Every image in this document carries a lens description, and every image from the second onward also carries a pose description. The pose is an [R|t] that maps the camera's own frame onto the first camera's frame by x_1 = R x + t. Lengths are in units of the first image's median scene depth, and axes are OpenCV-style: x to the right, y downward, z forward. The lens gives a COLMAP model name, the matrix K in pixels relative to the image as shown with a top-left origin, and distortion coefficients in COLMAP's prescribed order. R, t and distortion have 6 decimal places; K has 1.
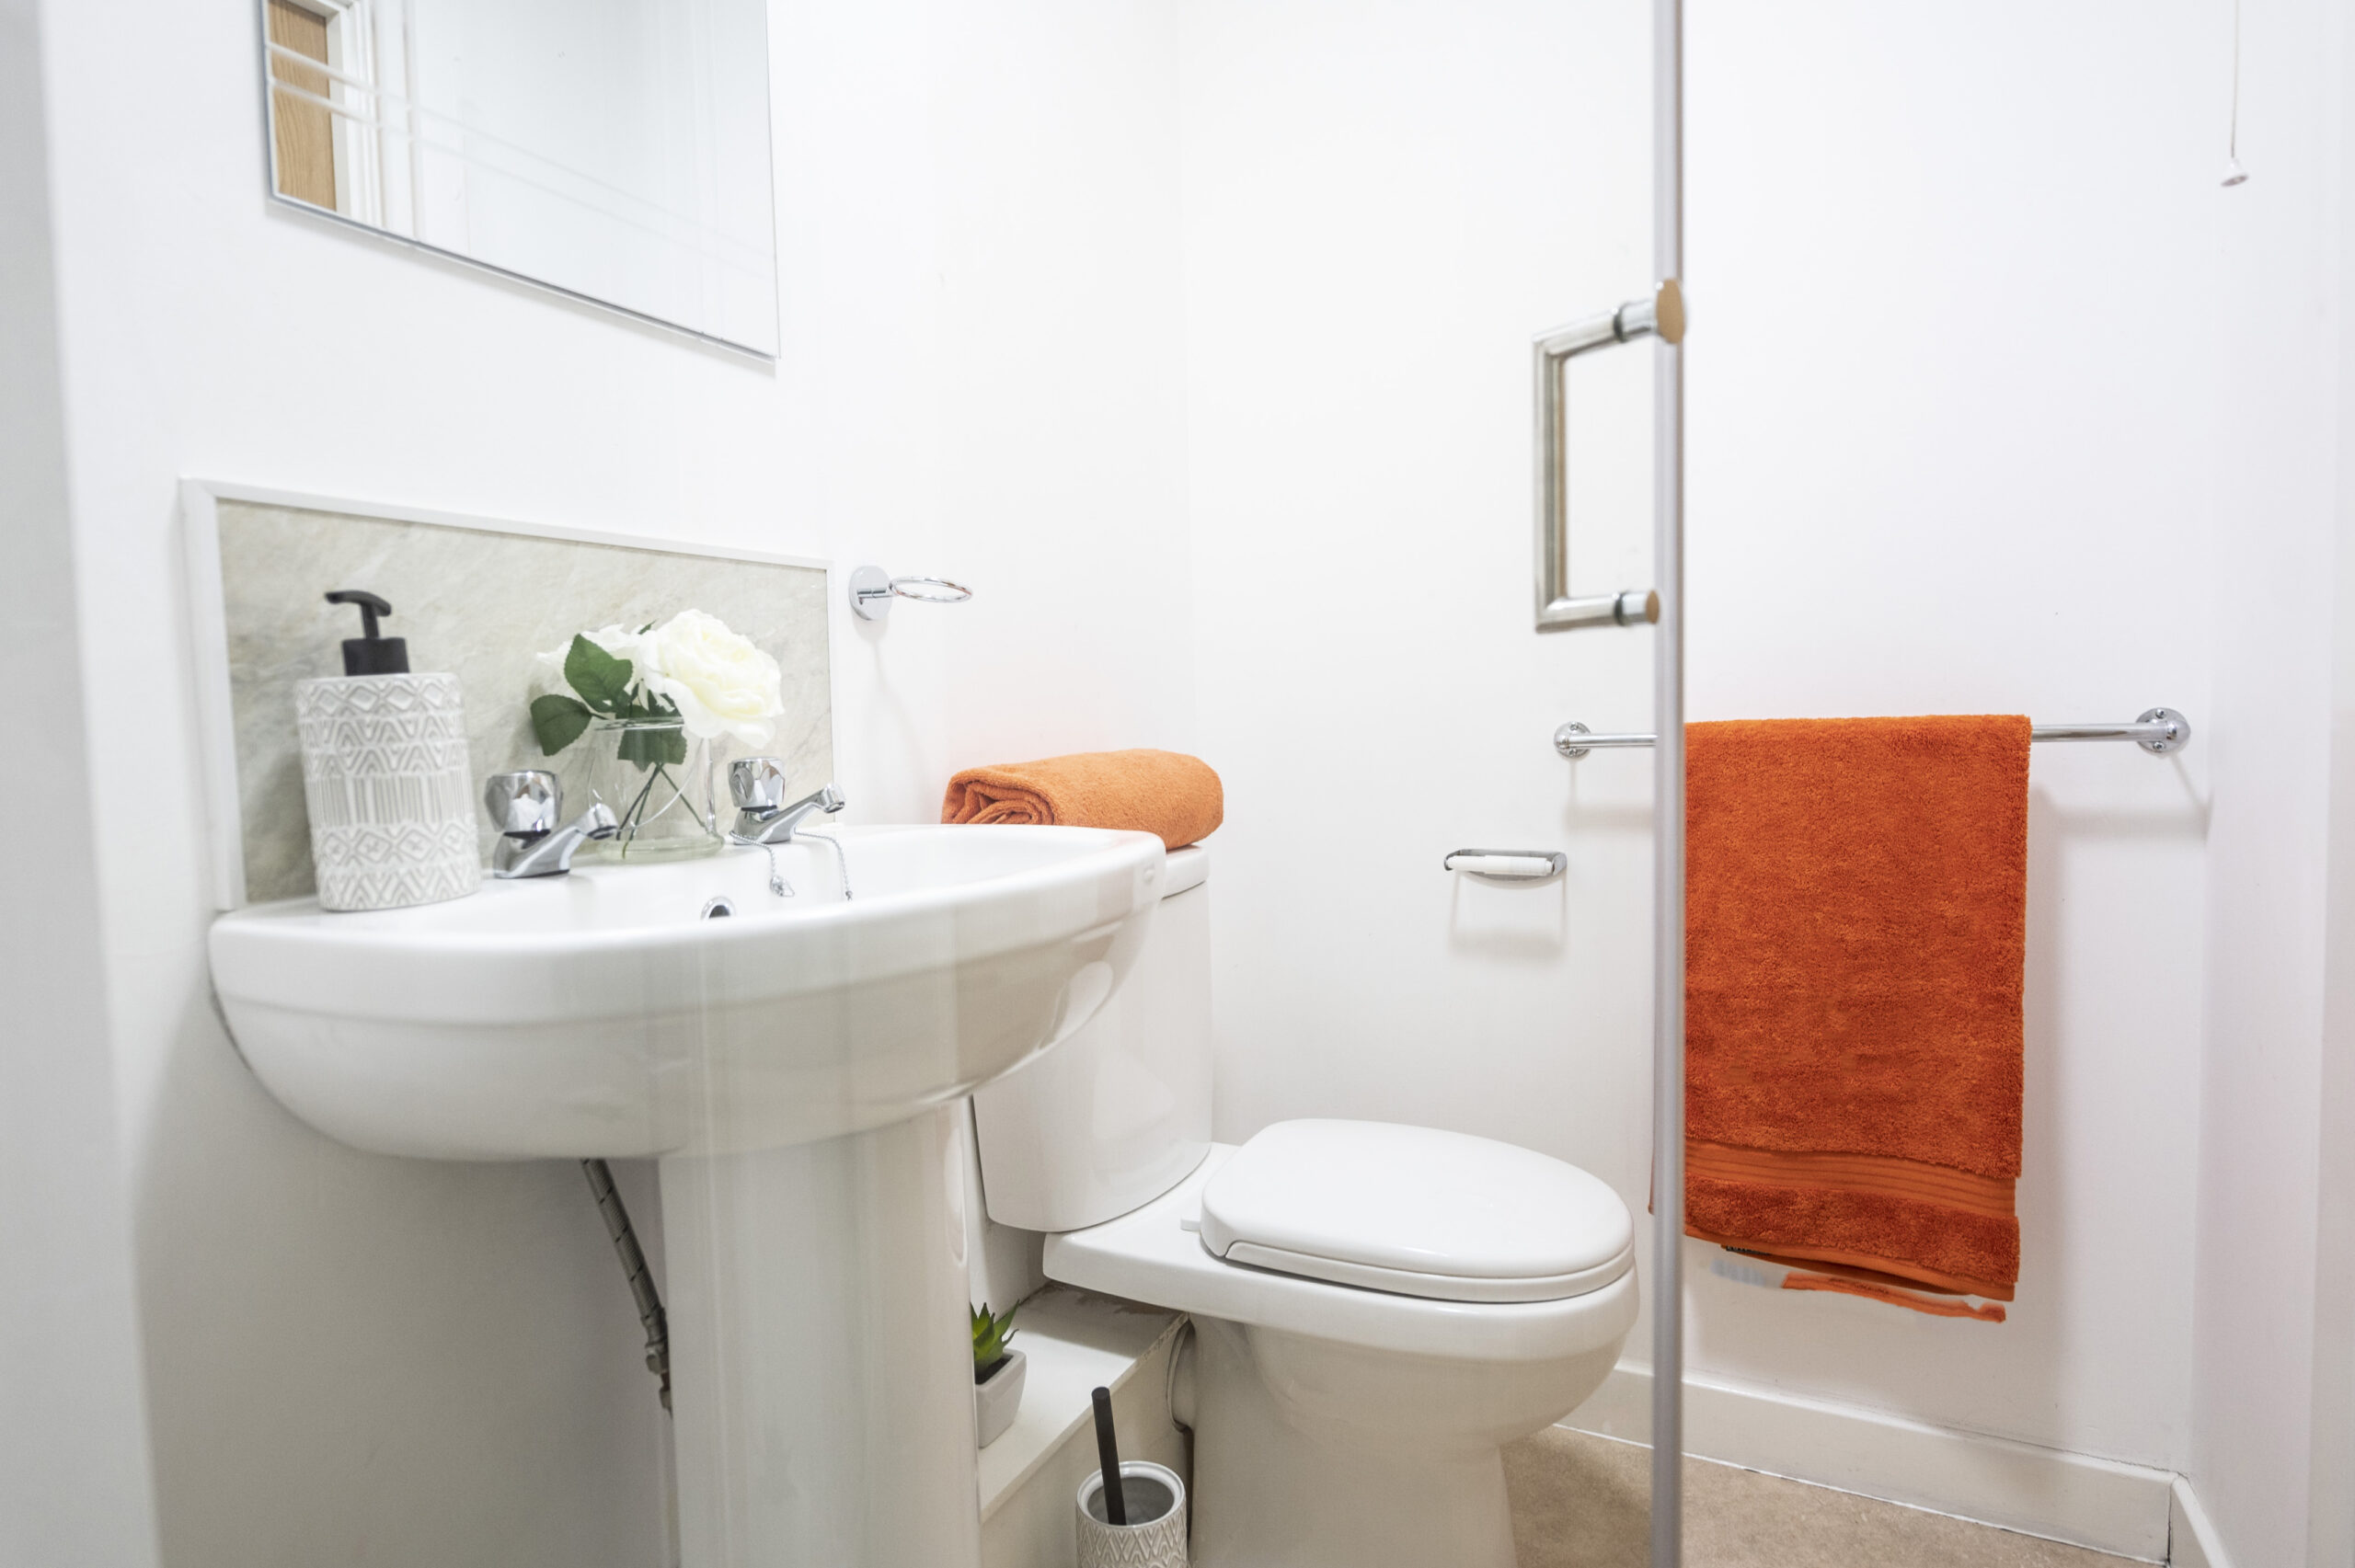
lens RADIAL K [[1254.0, 0, 1177.5], [0, 1254.0, 784.0], [0, 0, 1]] dist [-0.000562, -0.000269]
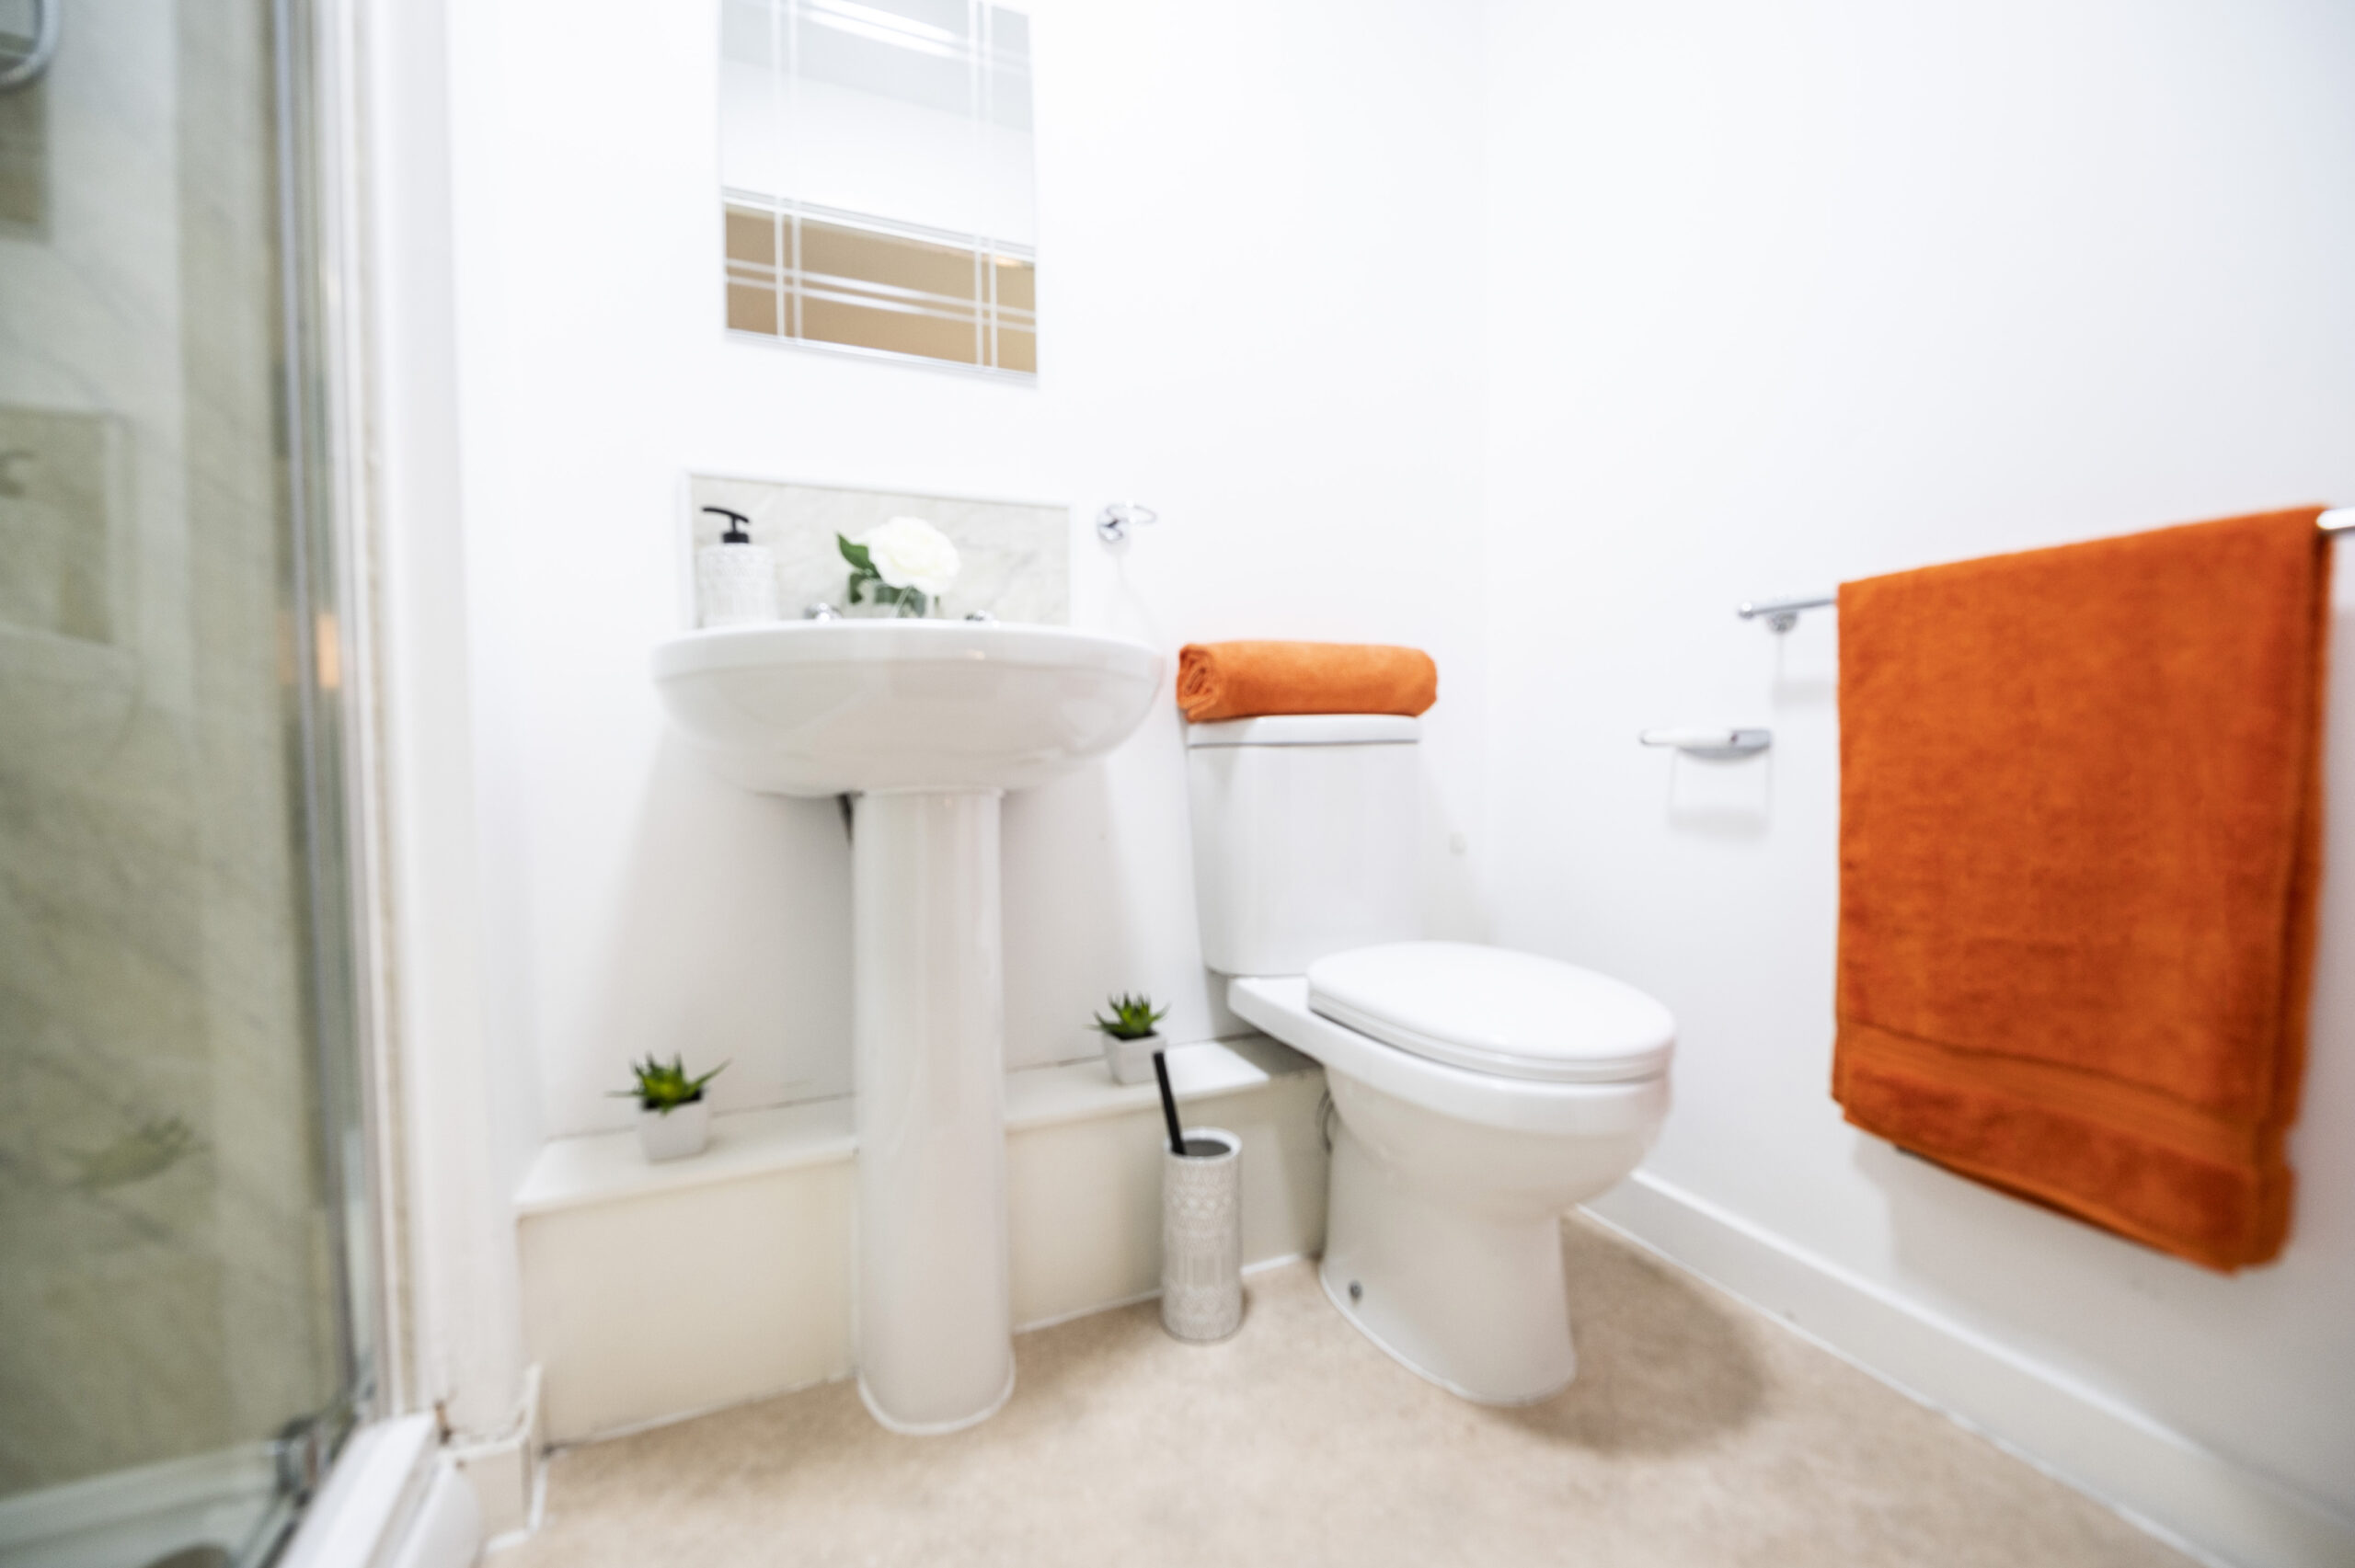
lens RADIAL K [[957.2, 0, 1177.5], [0, 957.2, 784.0], [0, 0, 1]] dist [-0.007273, -0.000228]
pose [[0.762893, 0.041252, -0.645207, 0.498155], [-0.049260, 0.998770, 0.005612, 0.132878], [0.644645, 0.027502, 0.763987, 0.133193]]
